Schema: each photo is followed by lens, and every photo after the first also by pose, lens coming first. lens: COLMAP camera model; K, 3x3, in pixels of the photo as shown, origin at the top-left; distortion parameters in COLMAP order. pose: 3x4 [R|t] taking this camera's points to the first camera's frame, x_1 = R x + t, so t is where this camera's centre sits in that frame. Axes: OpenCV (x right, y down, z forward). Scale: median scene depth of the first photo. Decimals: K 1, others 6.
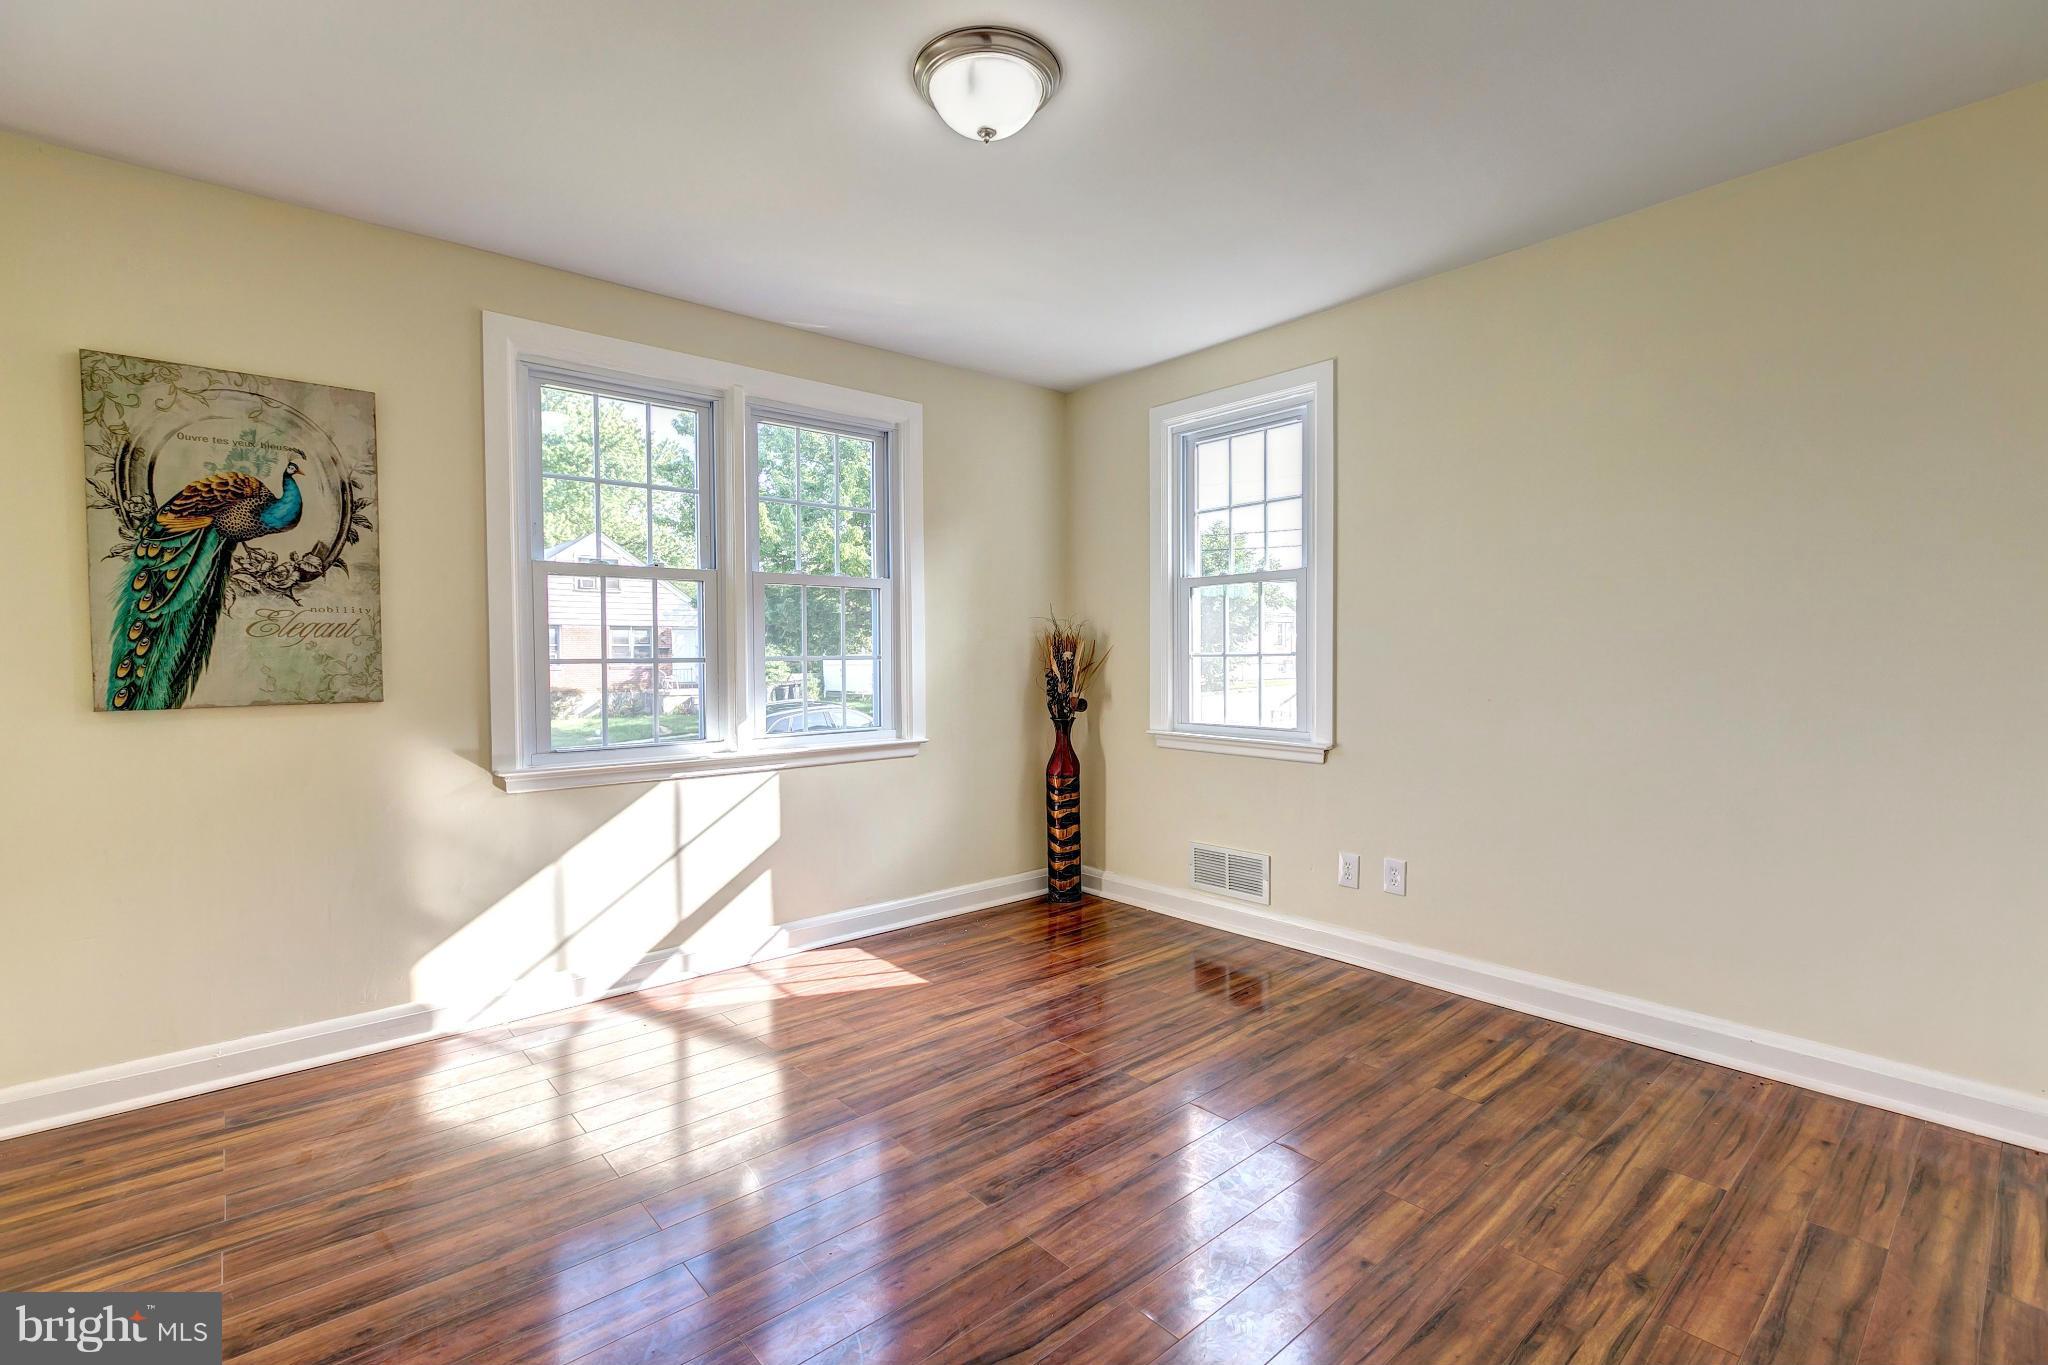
lens RADIAL K [[895.0, 0, 1020.2], [0, 895.0, 690.4], [0, 0, 1]] dist [0.001321, -0.000436]
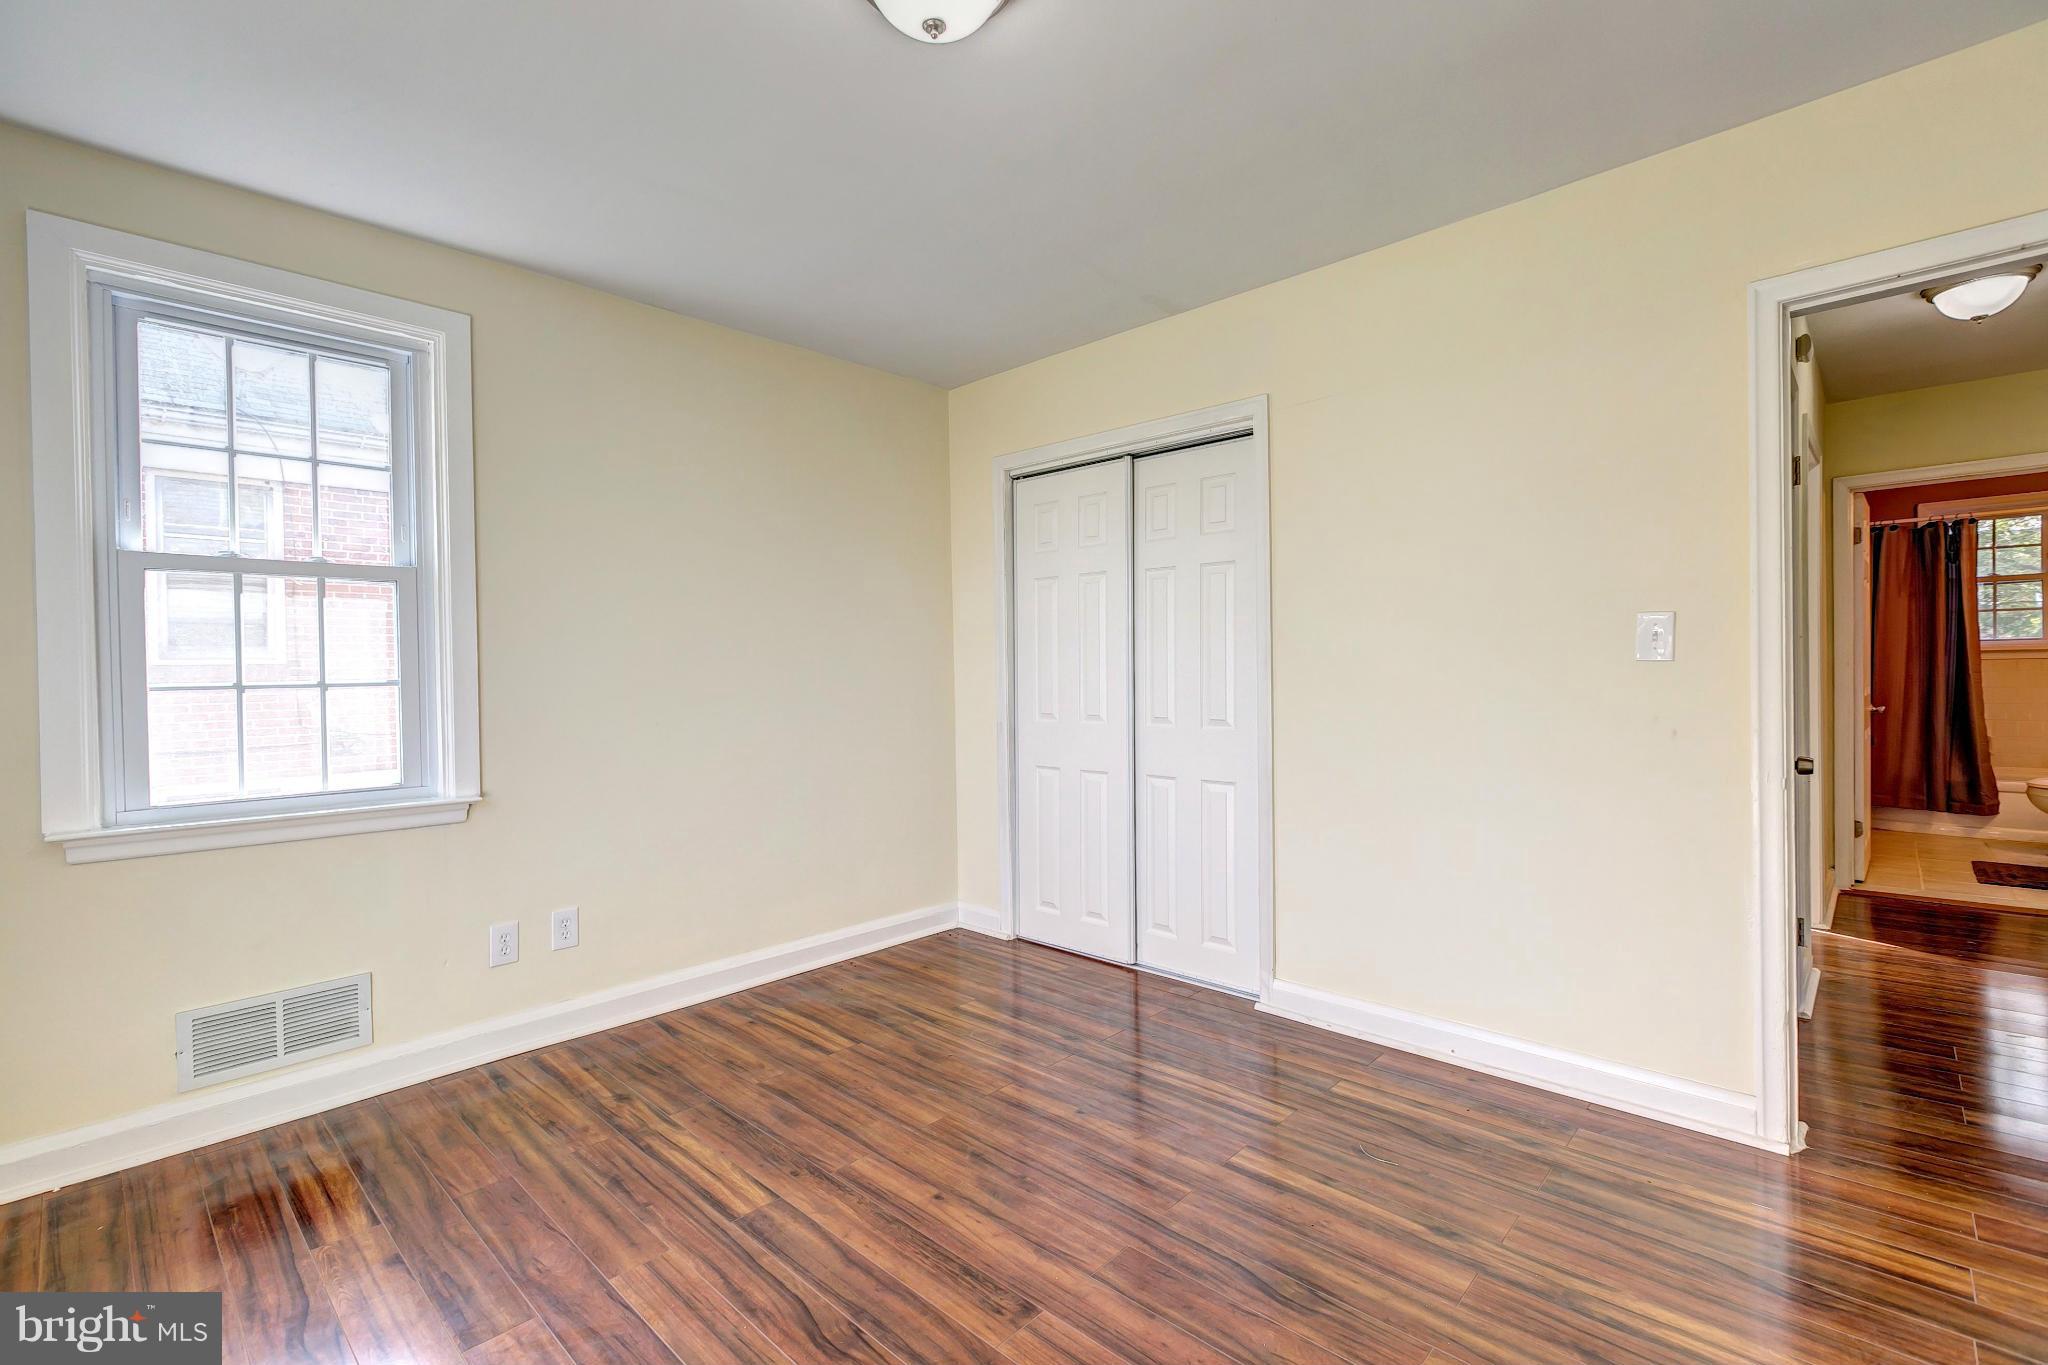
lens RADIAL K [[895.0, 0, 1012.4], [0, 895.0, 684.8], [0, 0, 1]] dist [0.001321, -0.000436]
pose [[-0.083772, -0.006082, 0.996466, -0.607102], [0.052427, 0.998570, 0.010502, -0.026522], [-0.995105, 0.053122, -0.083333, 0.726325]]
